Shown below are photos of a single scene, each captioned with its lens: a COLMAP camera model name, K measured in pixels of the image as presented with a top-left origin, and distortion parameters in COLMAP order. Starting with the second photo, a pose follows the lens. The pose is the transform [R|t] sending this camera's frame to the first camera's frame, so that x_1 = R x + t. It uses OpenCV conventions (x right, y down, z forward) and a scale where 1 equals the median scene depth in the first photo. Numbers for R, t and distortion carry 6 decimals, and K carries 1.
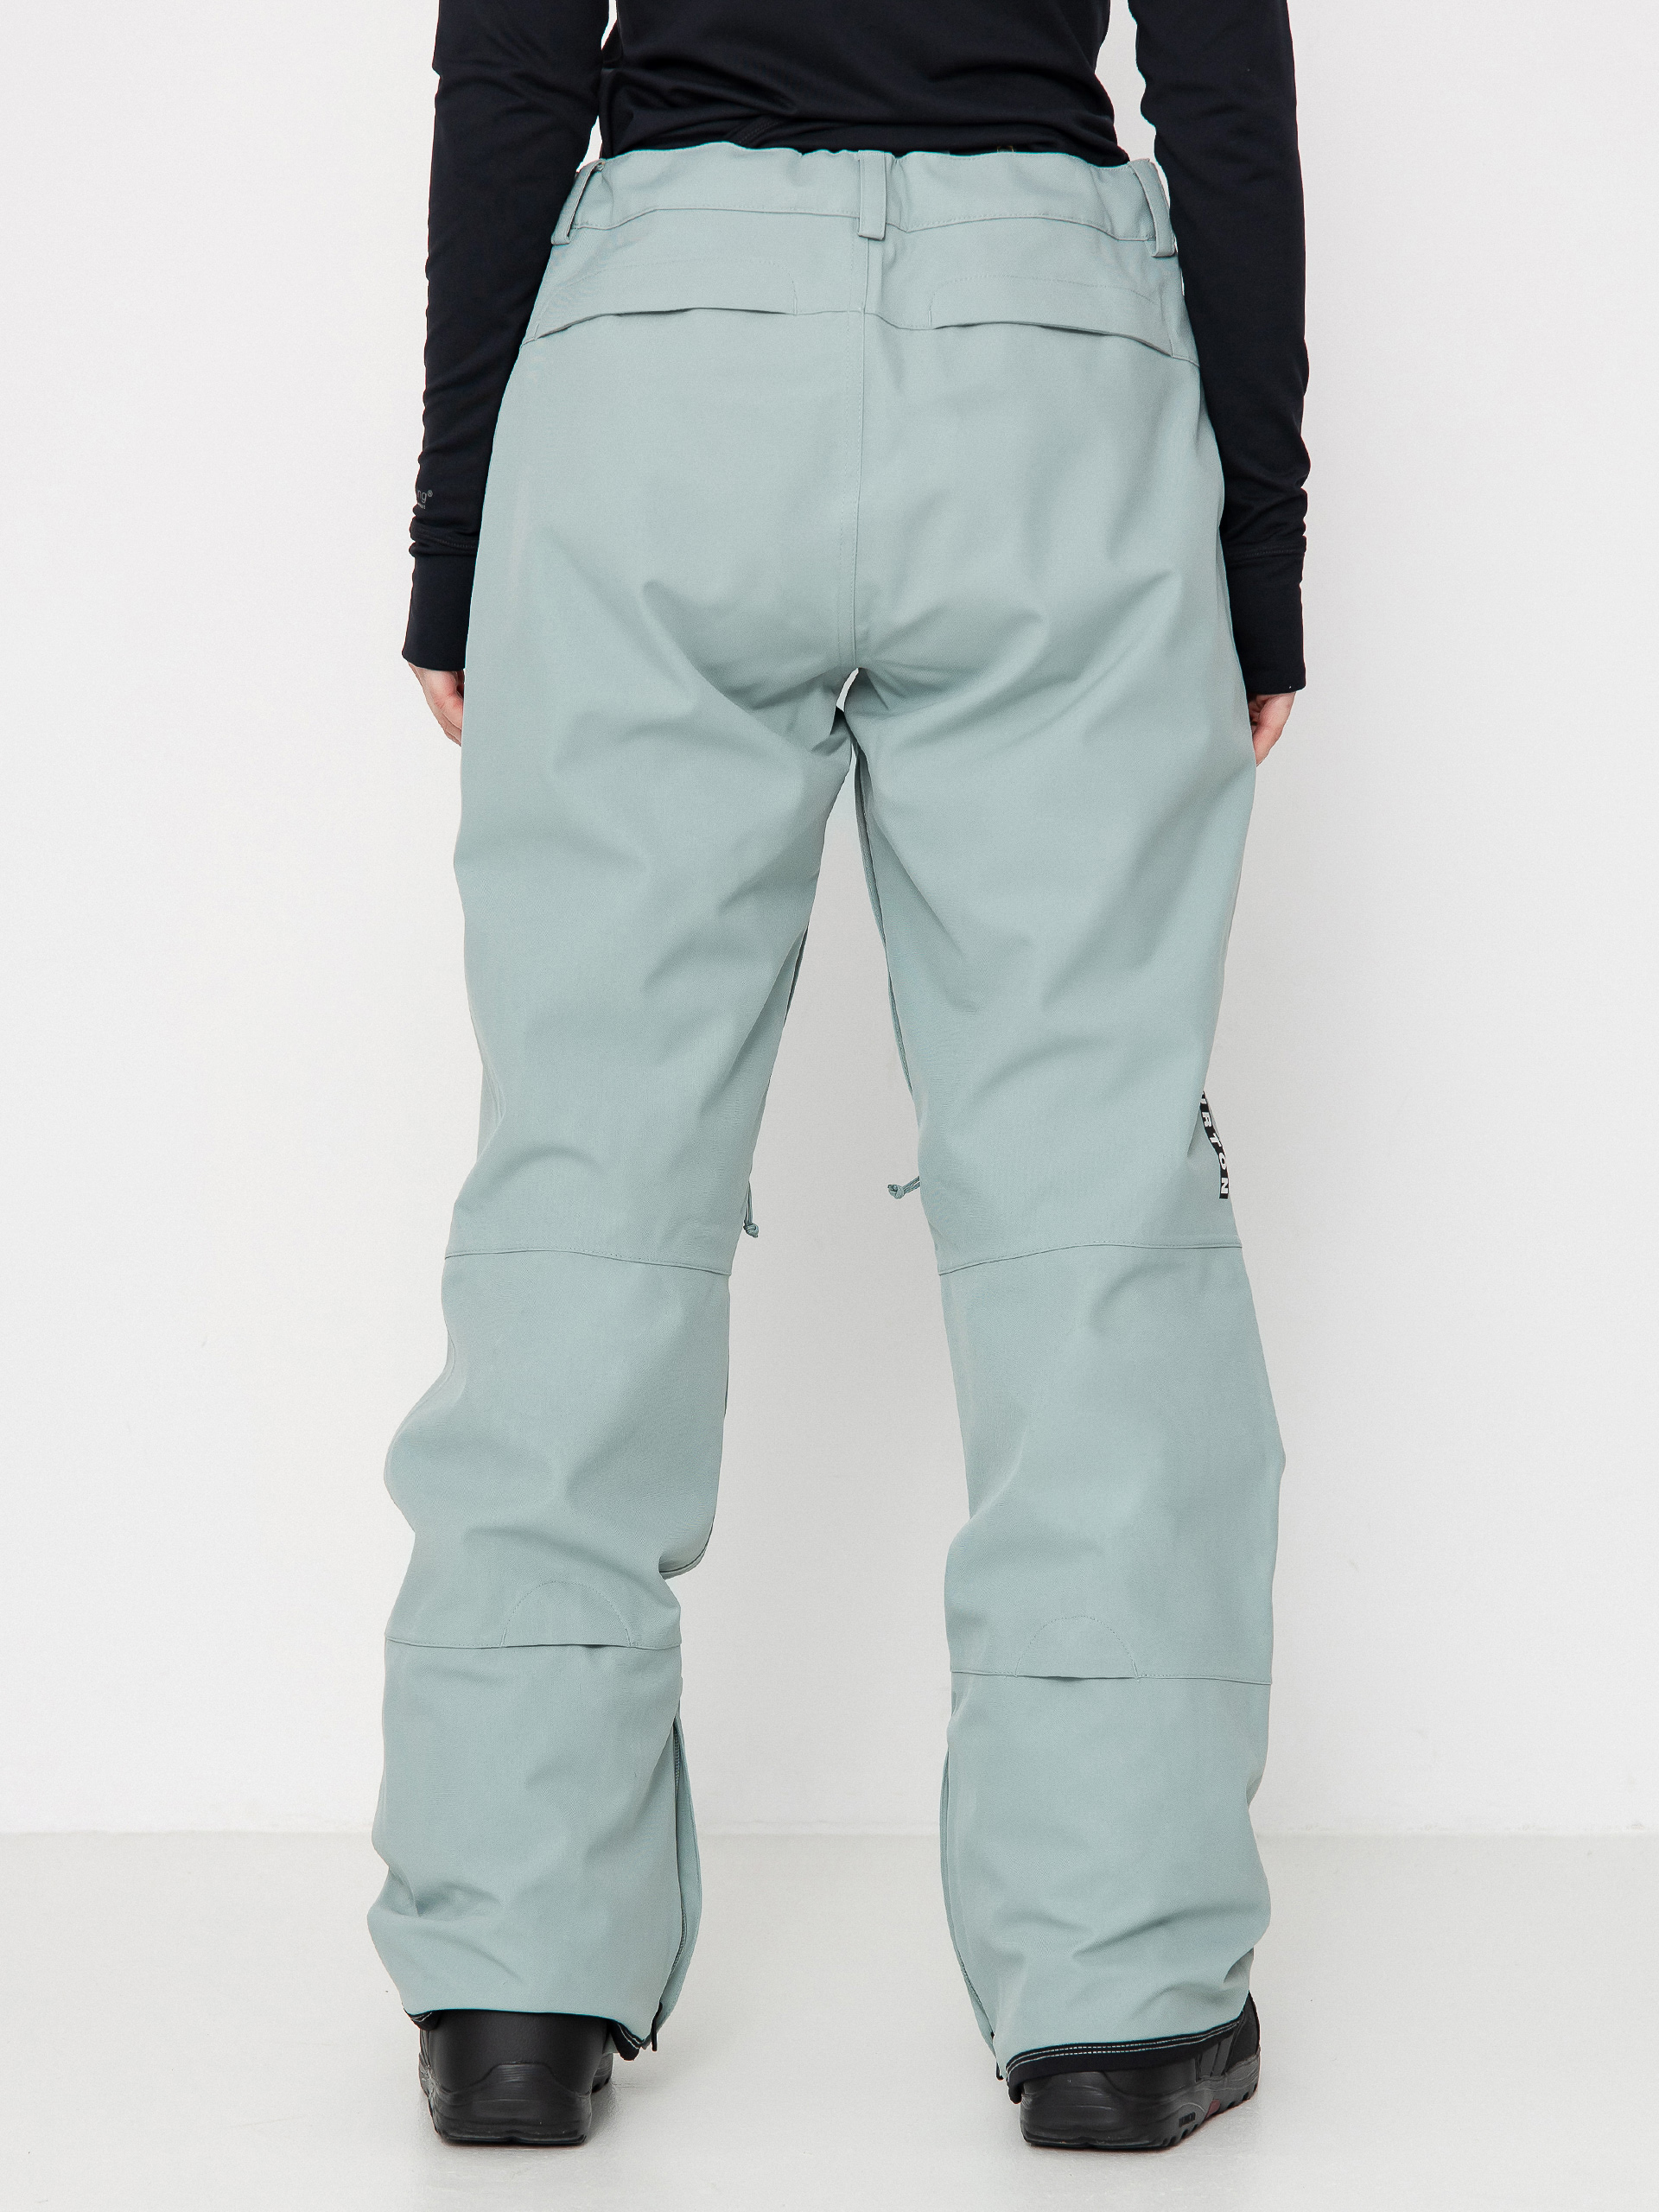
lens RADIAL K [[4150.3, 0, 831.2], [0, 4150.3, 1102.5], [0, 0, 1]] dist [0.014312, 0.000000]
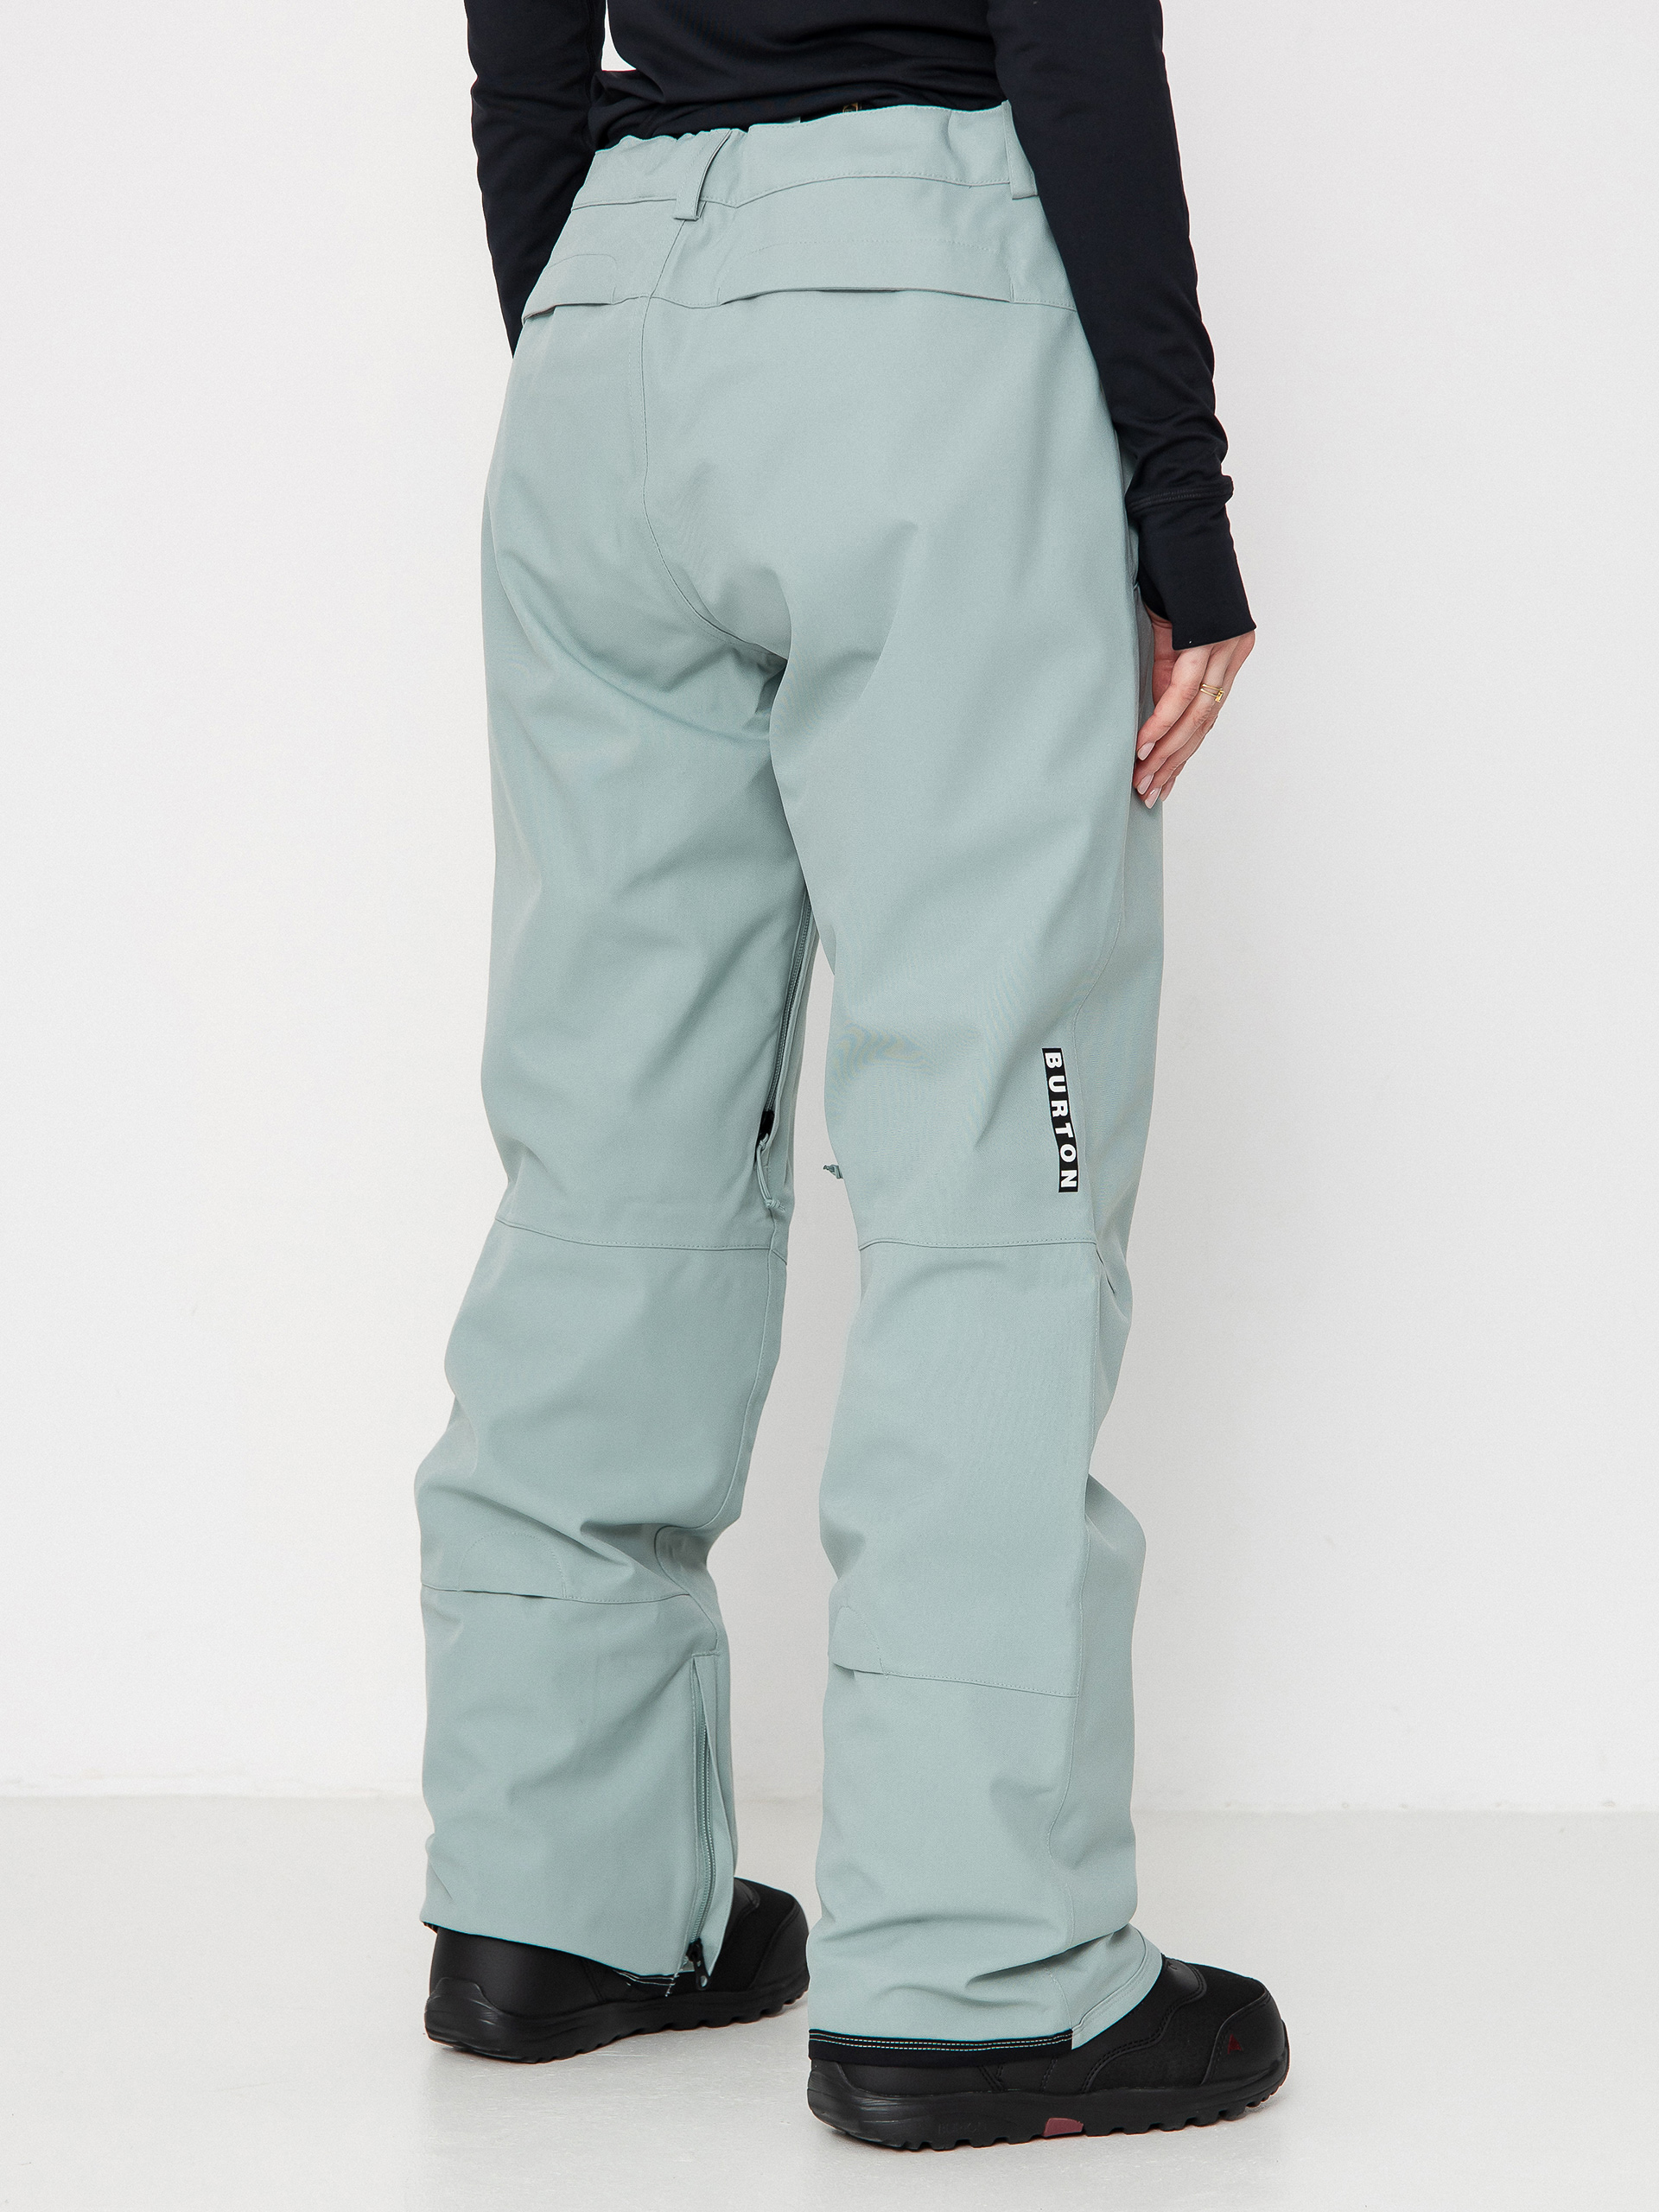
lens RADIAL K [[4150.3, 0, 831.3], [0, 4150.3, 1108.2], [0, 0, 1]] dist [0.014312, 0.000000]
pose [[0.830852, 0.008593, -0.556427, 0.588992], [0.000420, 0.999871, 0.016068, -0.008610], [0.556494, -0.013584, 0.830741, 0.176845]]
